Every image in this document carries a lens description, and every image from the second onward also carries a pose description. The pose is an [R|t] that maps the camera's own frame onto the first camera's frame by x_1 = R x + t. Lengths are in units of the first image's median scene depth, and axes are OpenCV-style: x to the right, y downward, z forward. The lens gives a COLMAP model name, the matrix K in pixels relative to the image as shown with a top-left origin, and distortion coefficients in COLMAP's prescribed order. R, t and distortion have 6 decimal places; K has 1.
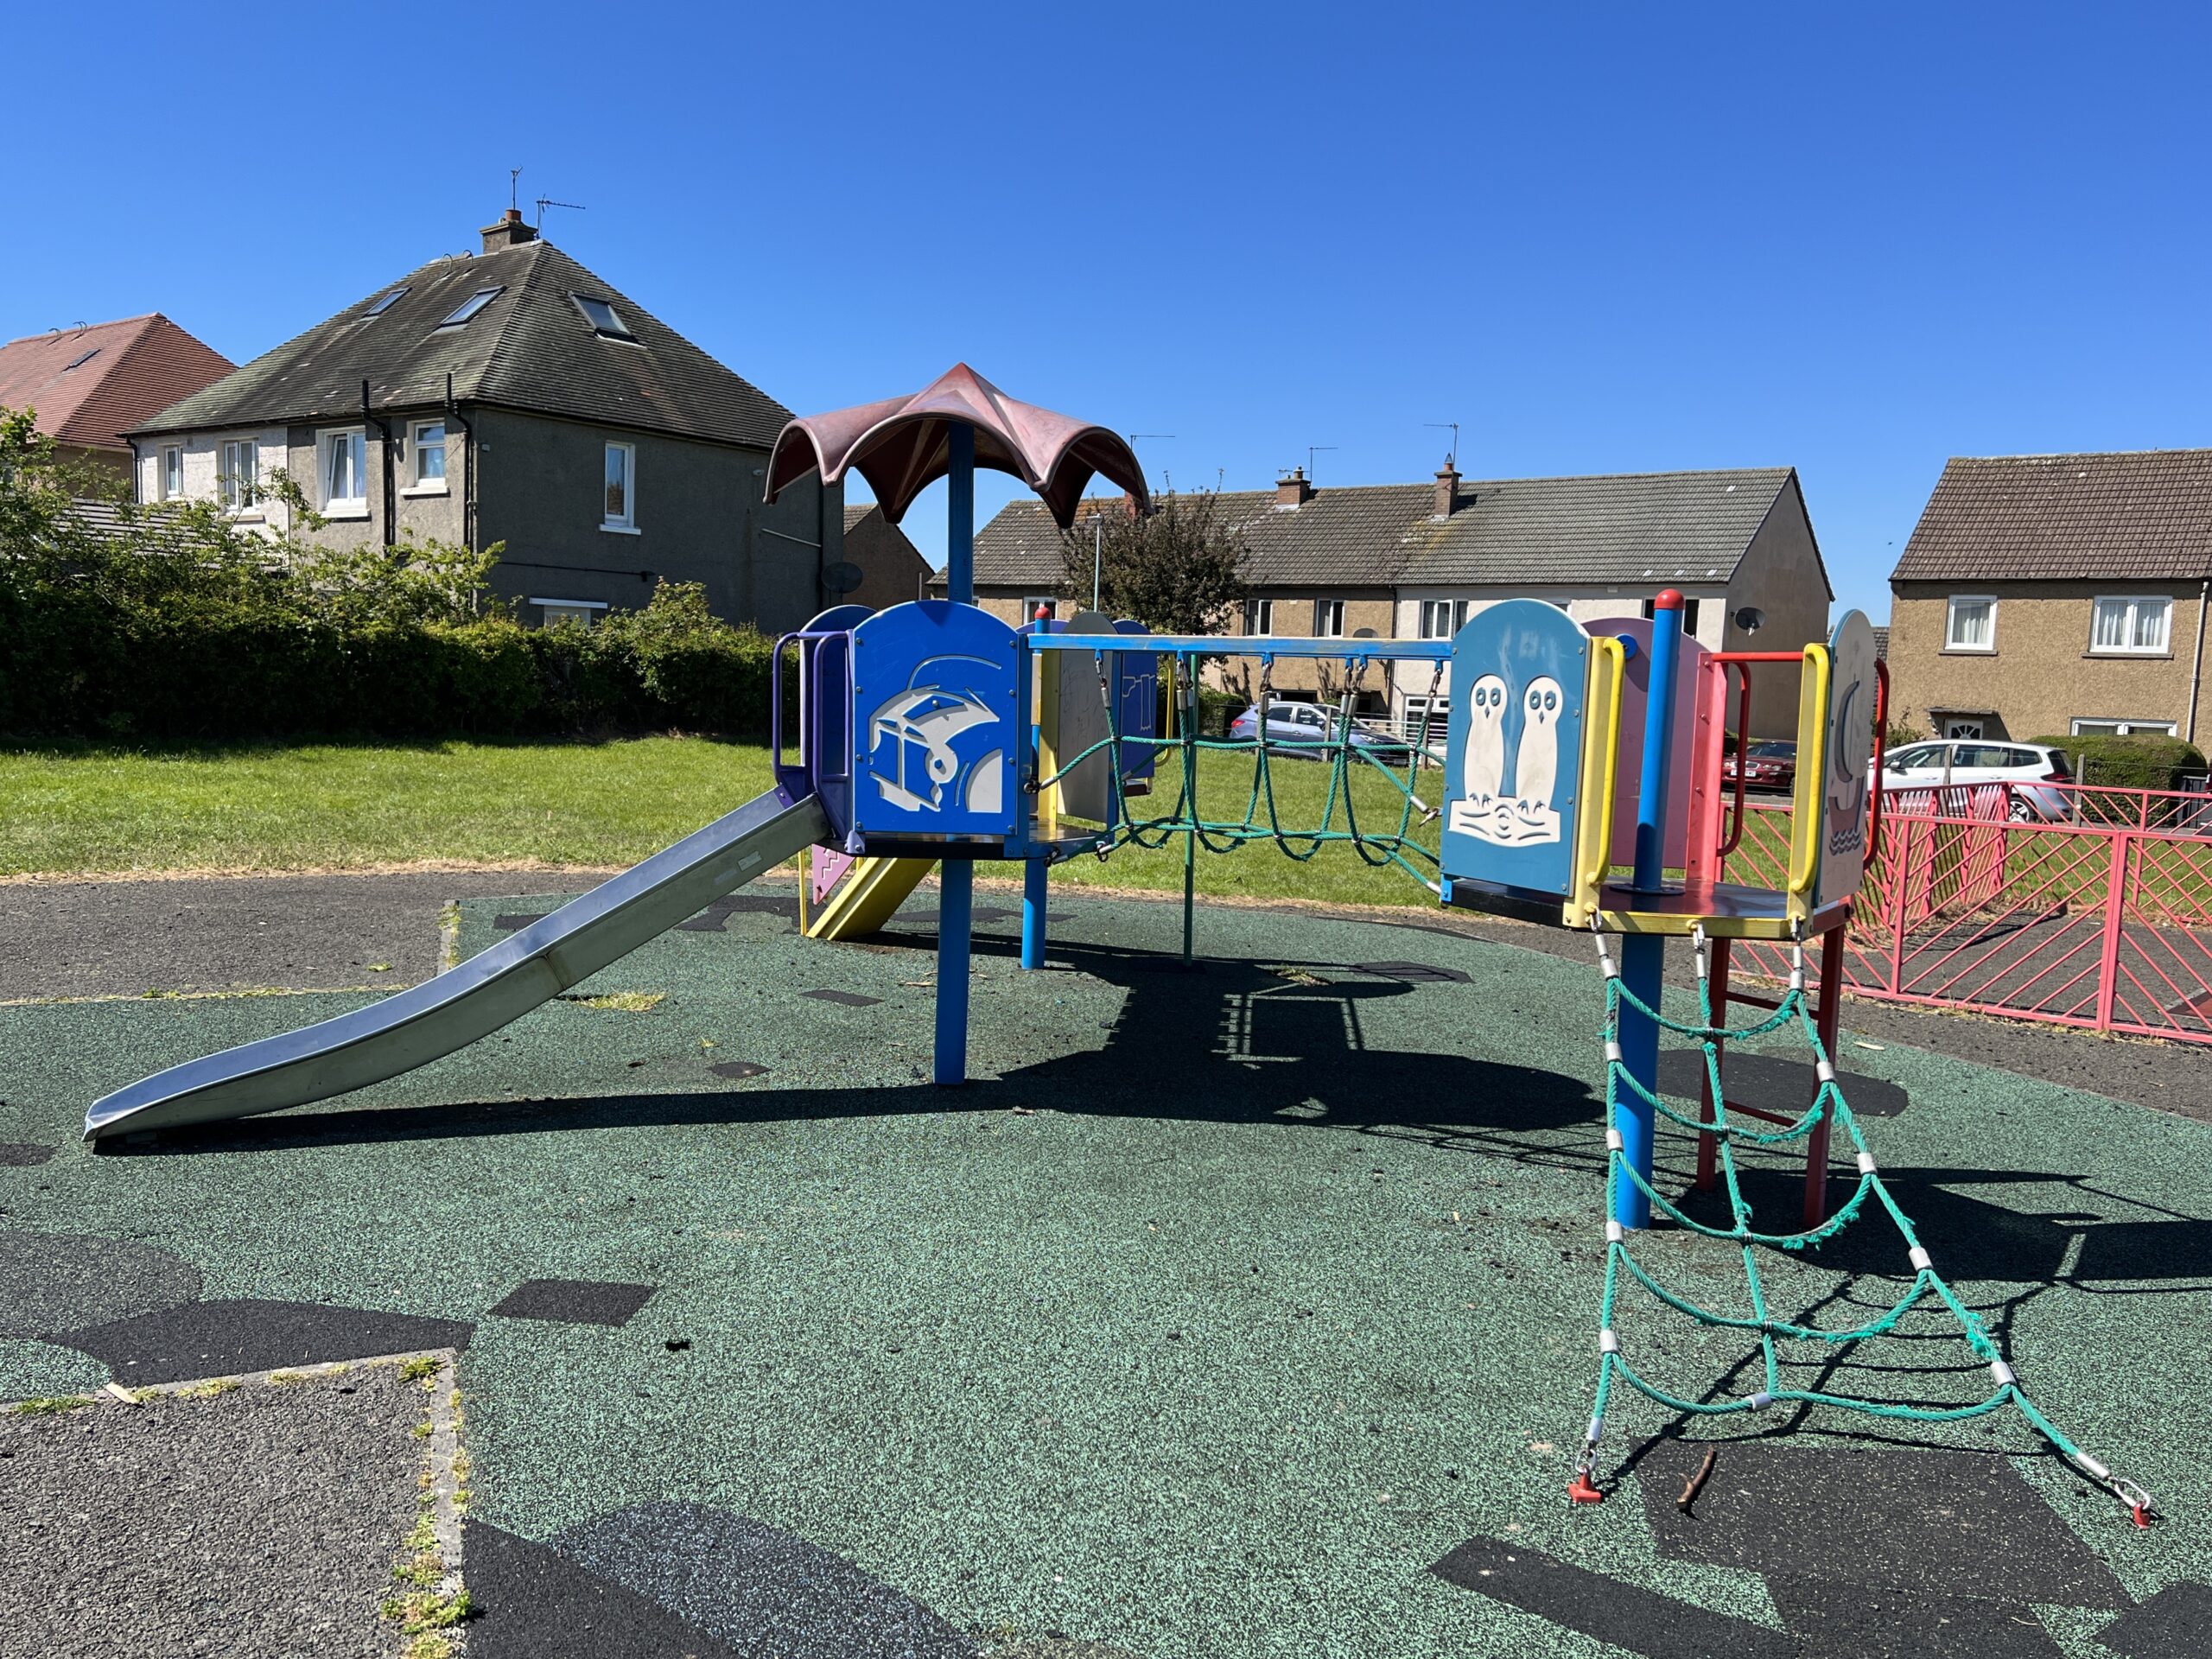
lens RADIAL K [[1680.6, 0, 1106.0], [0, 1680.6, 829.5], [0, 0, 1]] dist [0.004244, -0.001944]
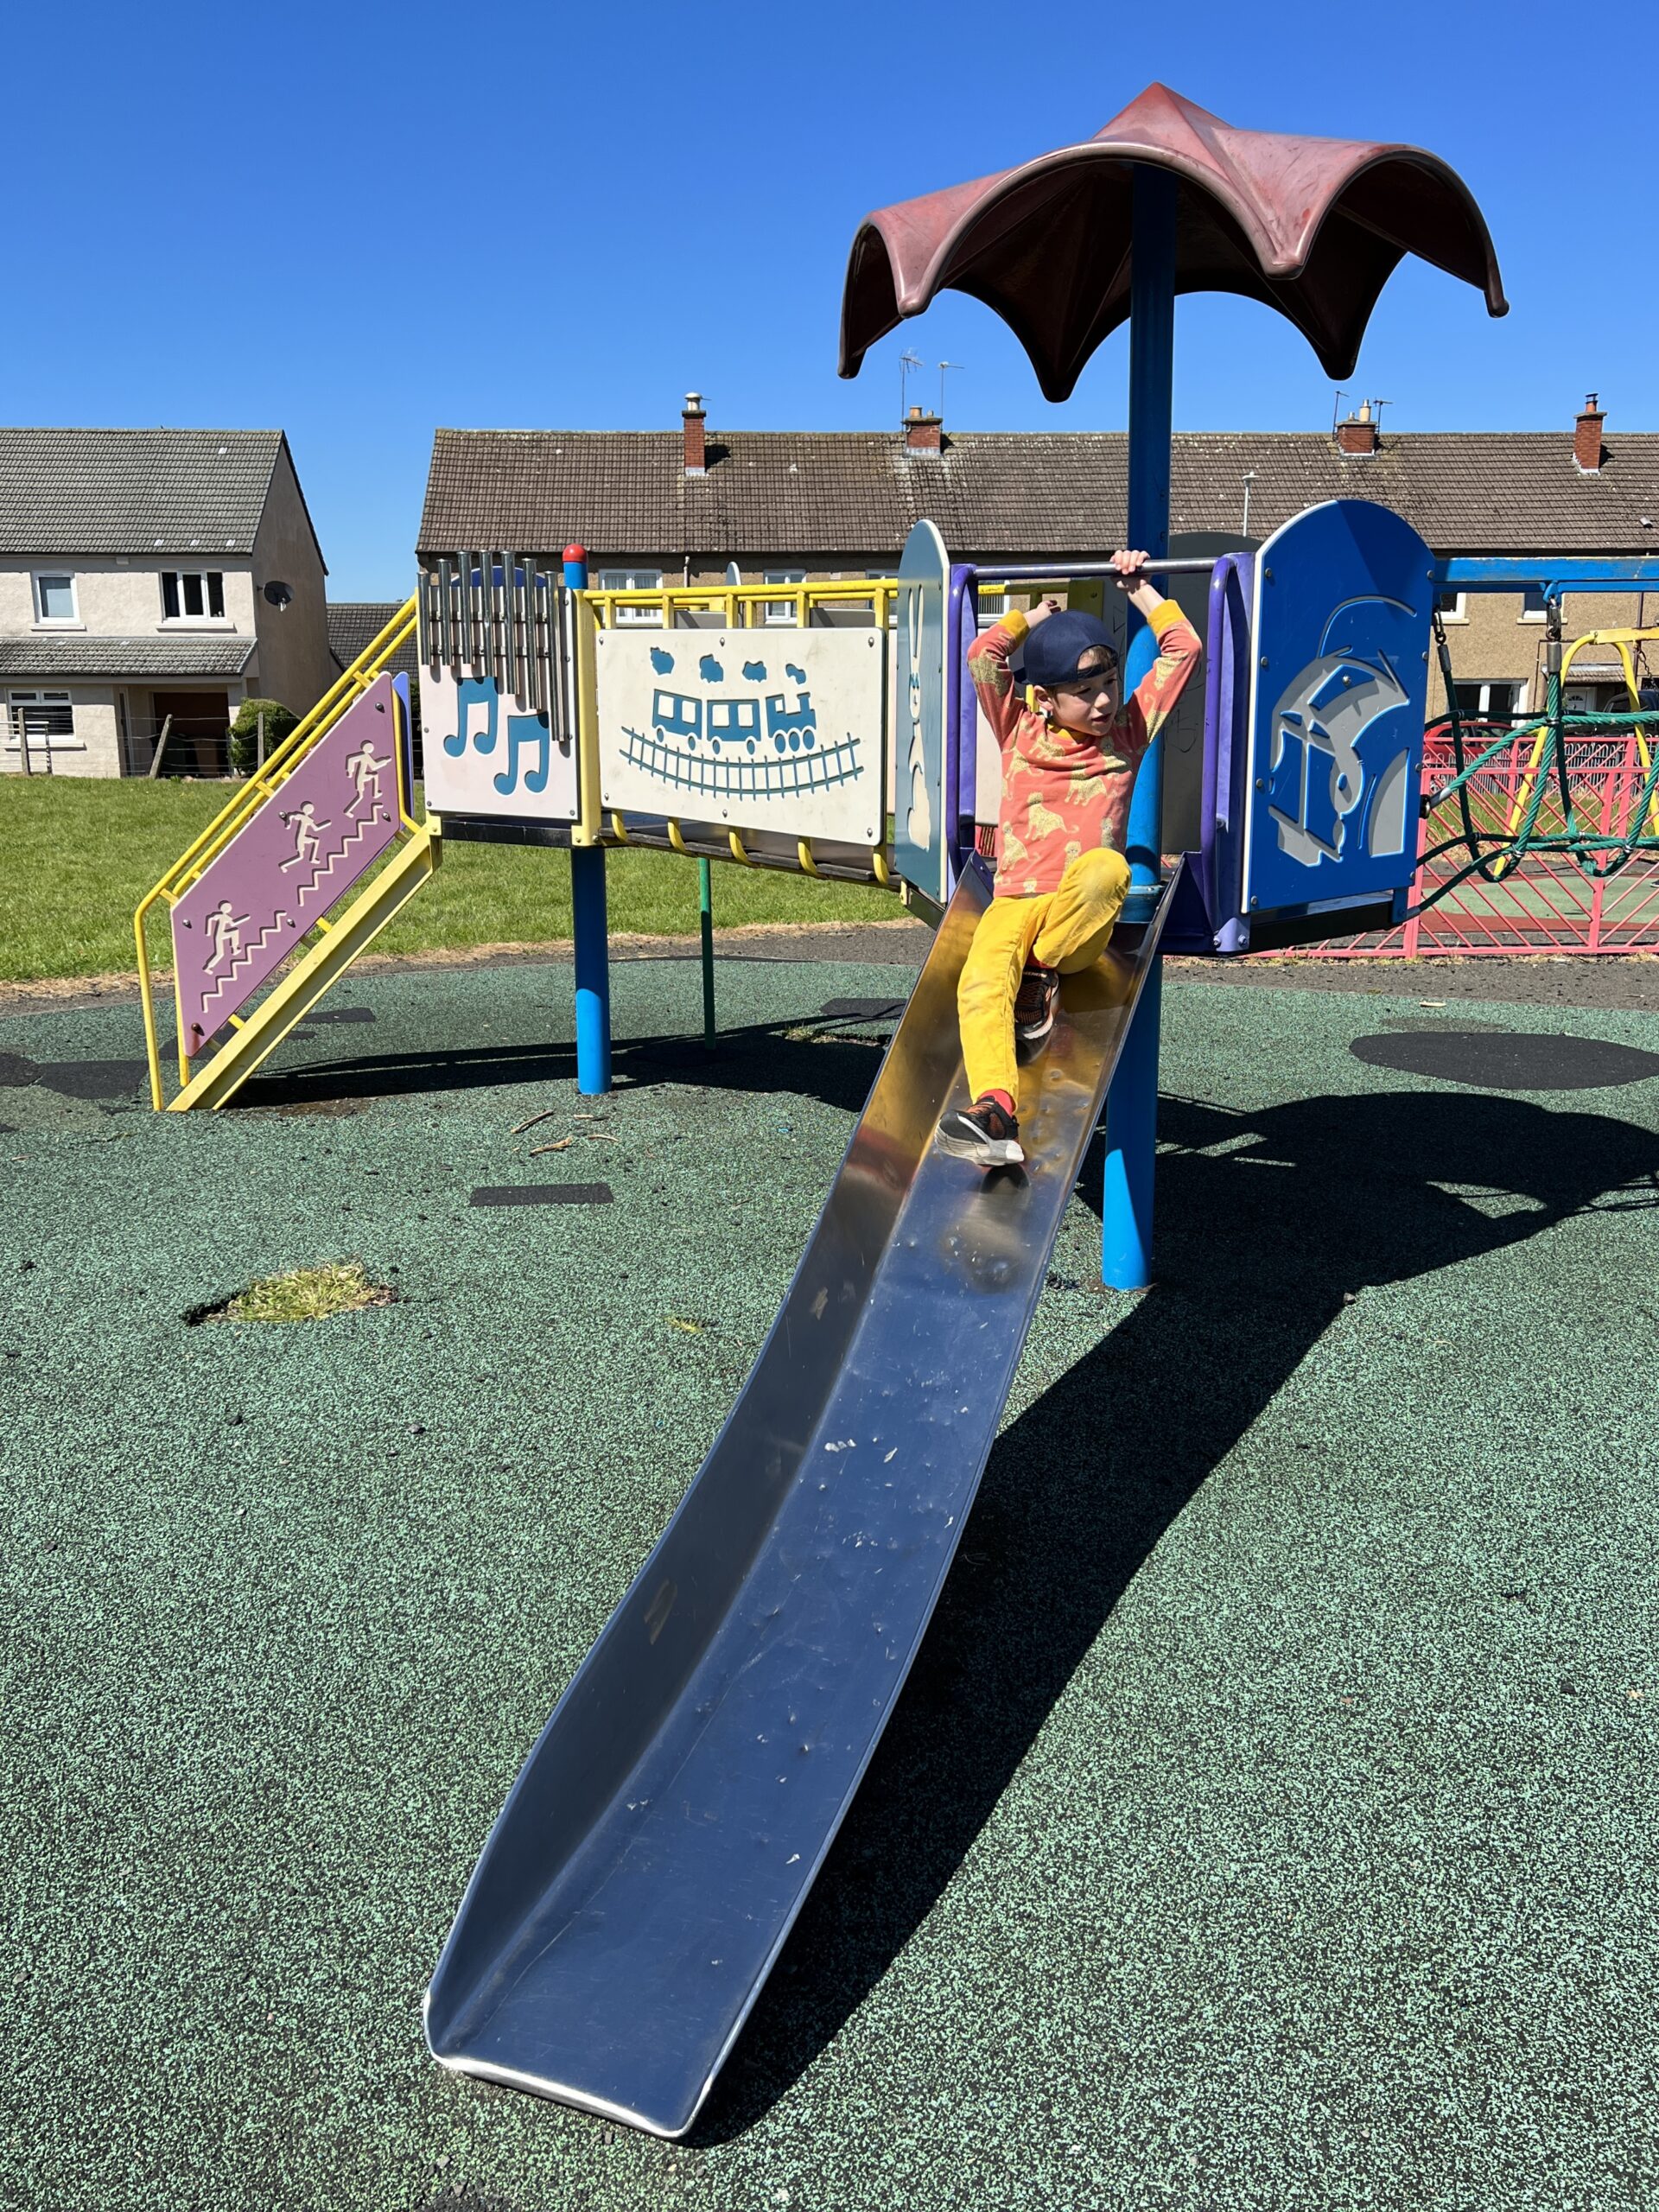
lens RADIAL K [[1680.6, 0, 829.5], [0, 1680.6, 1106.0], [0, 0, 1]] dist [0.004244, -0.001944]
pose [[0.750880, -0.199012, 0.629741, -0.097596], [0.090034, 0.975463, 0.200914, -0.009788], [-0.654273, -0.094164, 0.750373, 0.100763]]
